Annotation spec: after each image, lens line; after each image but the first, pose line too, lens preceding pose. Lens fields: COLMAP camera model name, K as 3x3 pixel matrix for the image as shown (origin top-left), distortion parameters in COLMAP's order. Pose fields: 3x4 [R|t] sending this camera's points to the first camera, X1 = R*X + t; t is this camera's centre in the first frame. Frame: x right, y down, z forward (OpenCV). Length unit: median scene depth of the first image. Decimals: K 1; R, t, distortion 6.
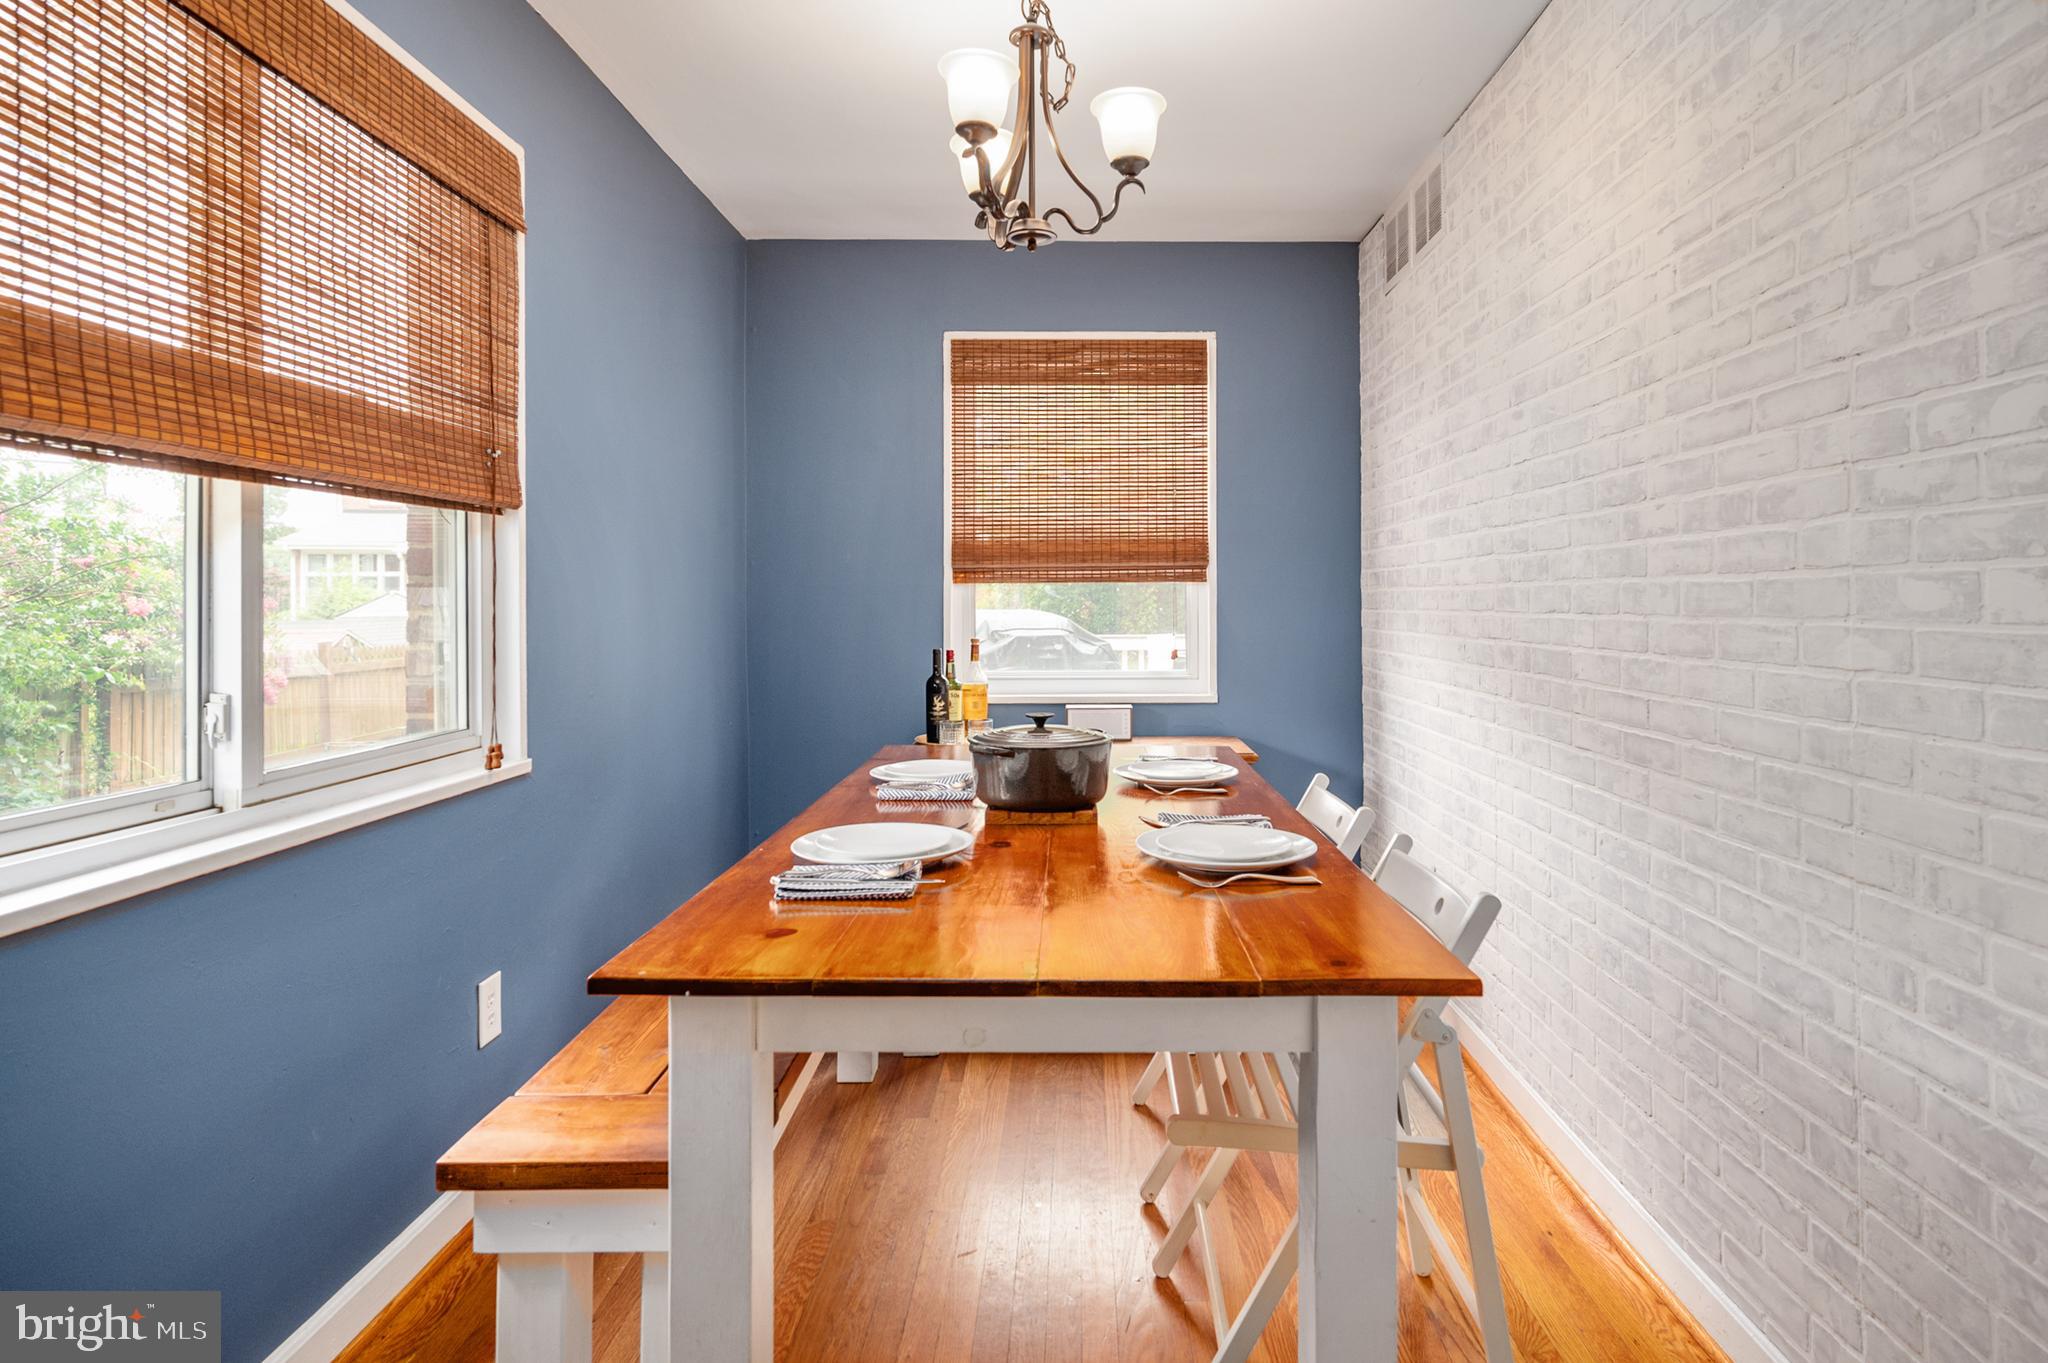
lens RADIAL K [[1098.1, 0, 1075.5], [0, 1098.1, 596.2], [0, 0, 1]] dist [-0.000193, -0.000545]
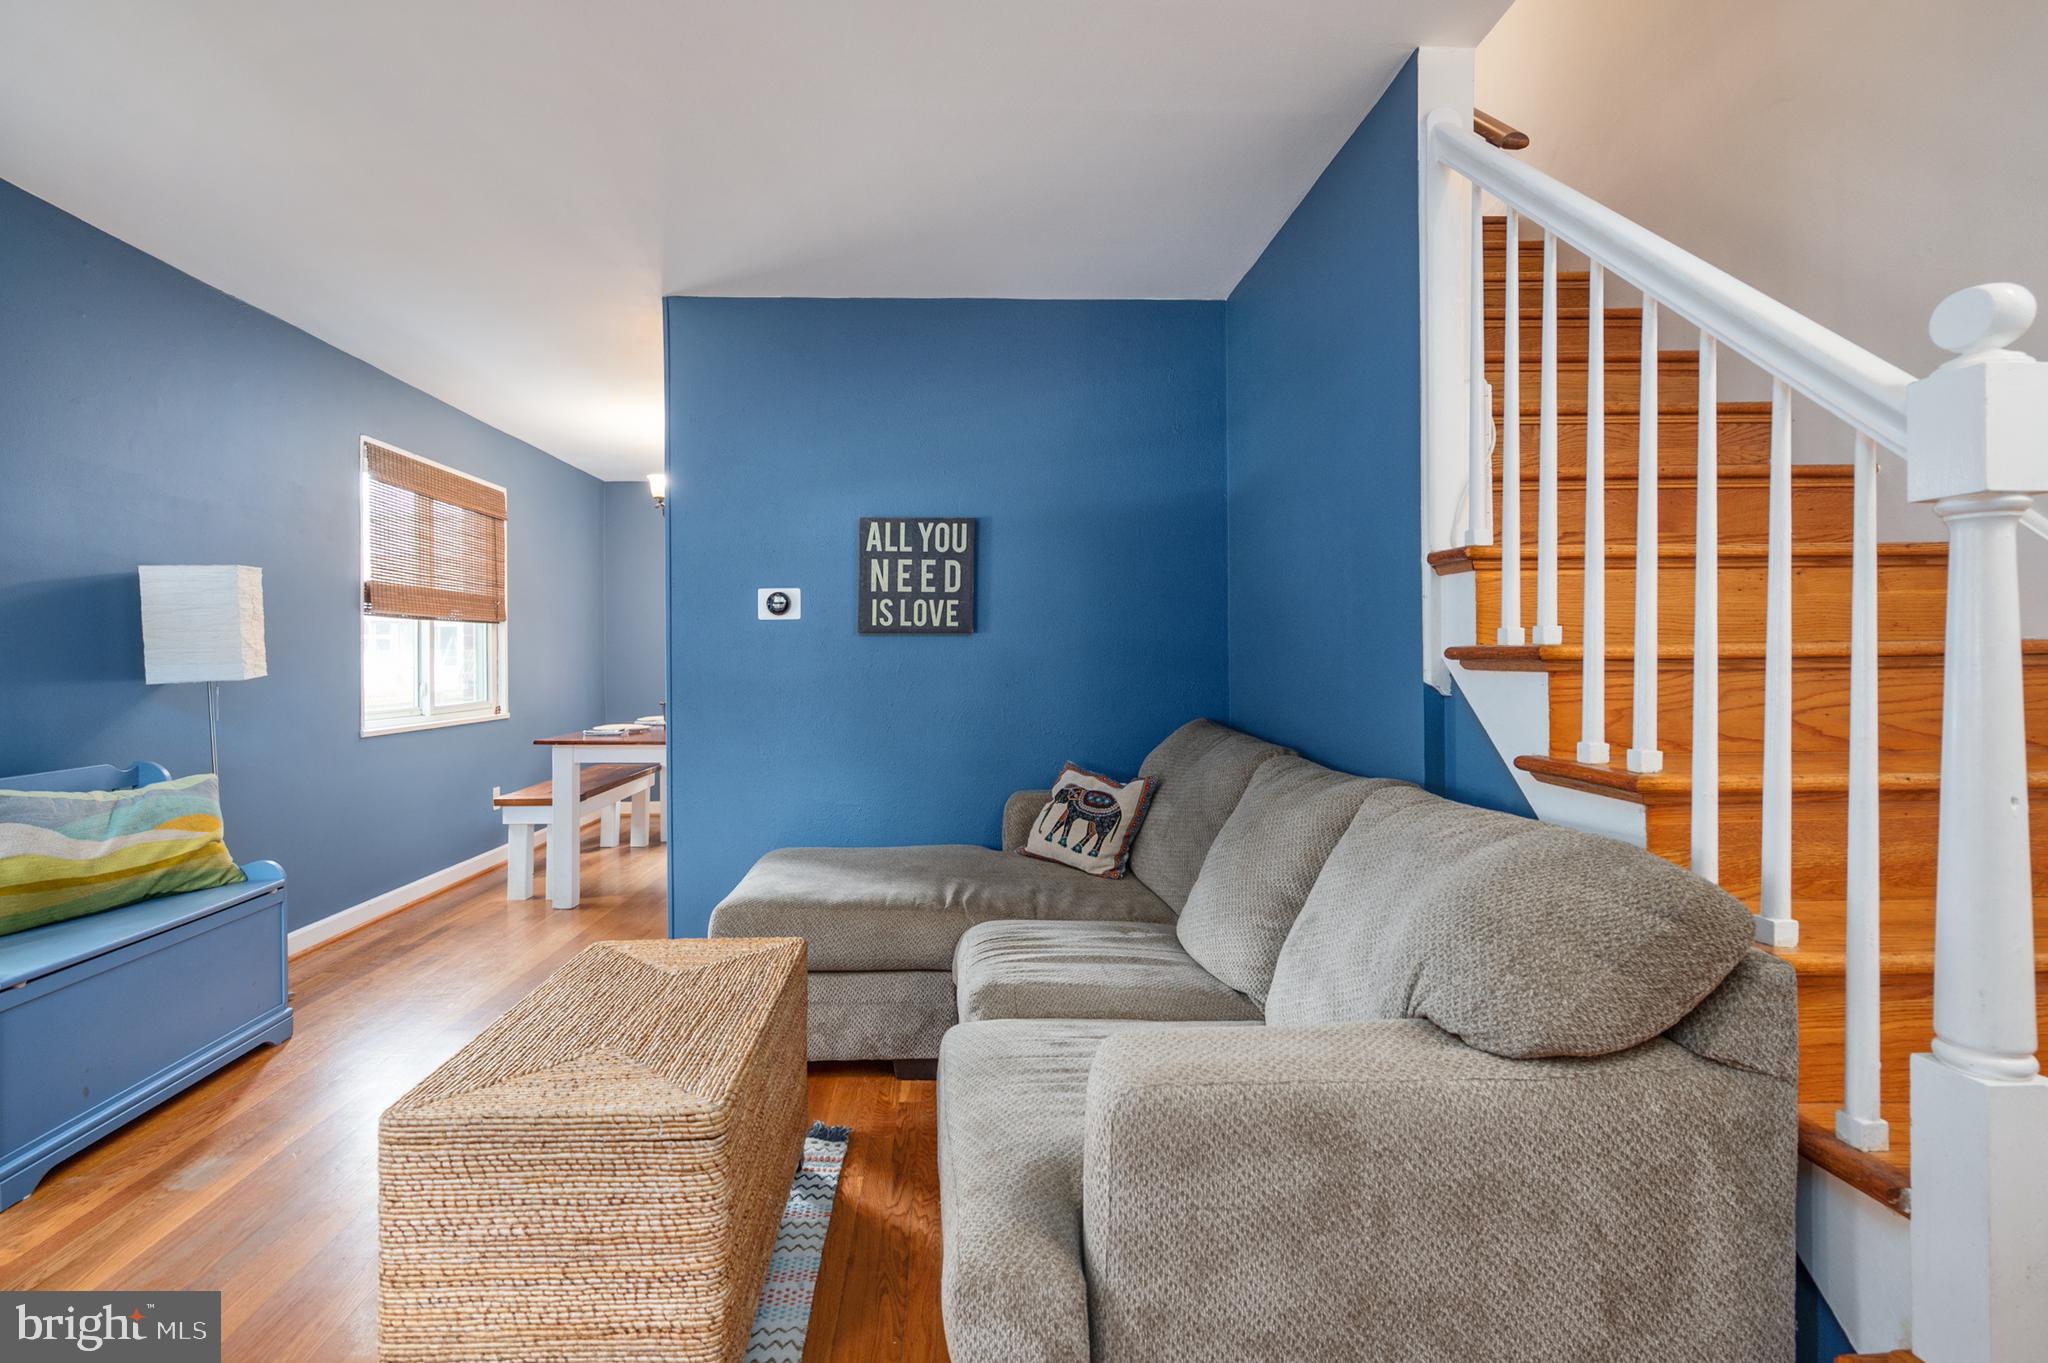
lens RADIAL K [[974.6, 0, 983.5], [0, 974.6, 651.5], [0, 0, 1]] dist [0.000734, -0.000493]
pose [[0.999650, -0.002986, 0.026272, 0.657751], [0.002974, 0.999995, 0.000480, -0.002037], [-0.026274, -0.000402, 0.999655, -1.545893]]
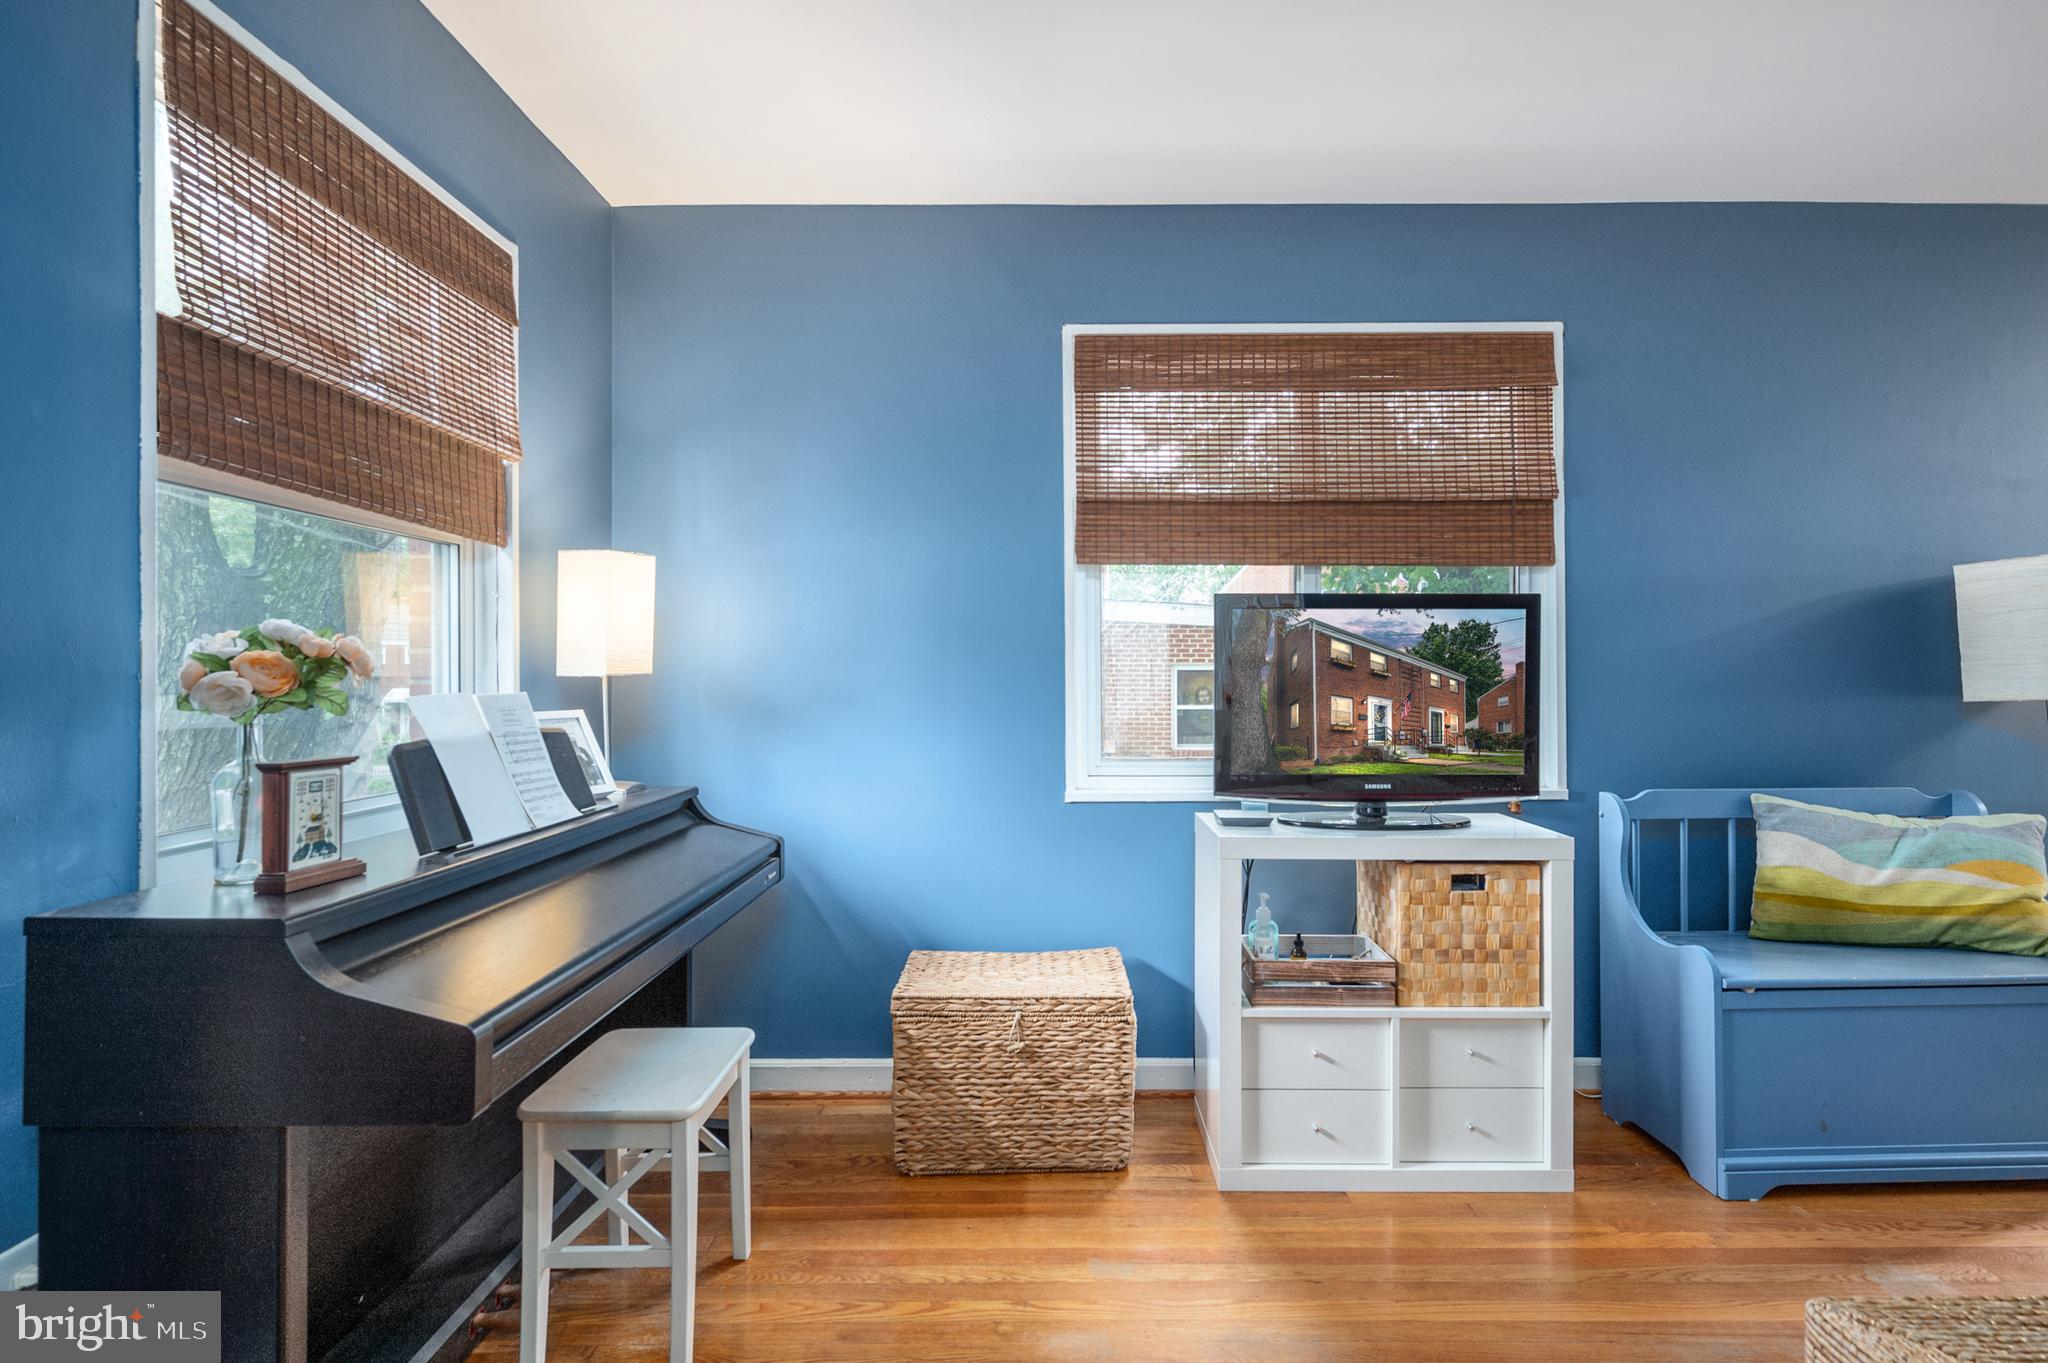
lens RADIAL K [[1023.0, 0, 1053.9], [0, 1023.0, 672.0], [0, 0, 1]] dist [0.002552, 0.000847]
pose [[0.000542, -0.002102, -0.999998, 0.772783], [0.007187, 0.999972, -0.002098, -0.000277], [0.999974, -0.007186, 0.000557, -1.252807]]
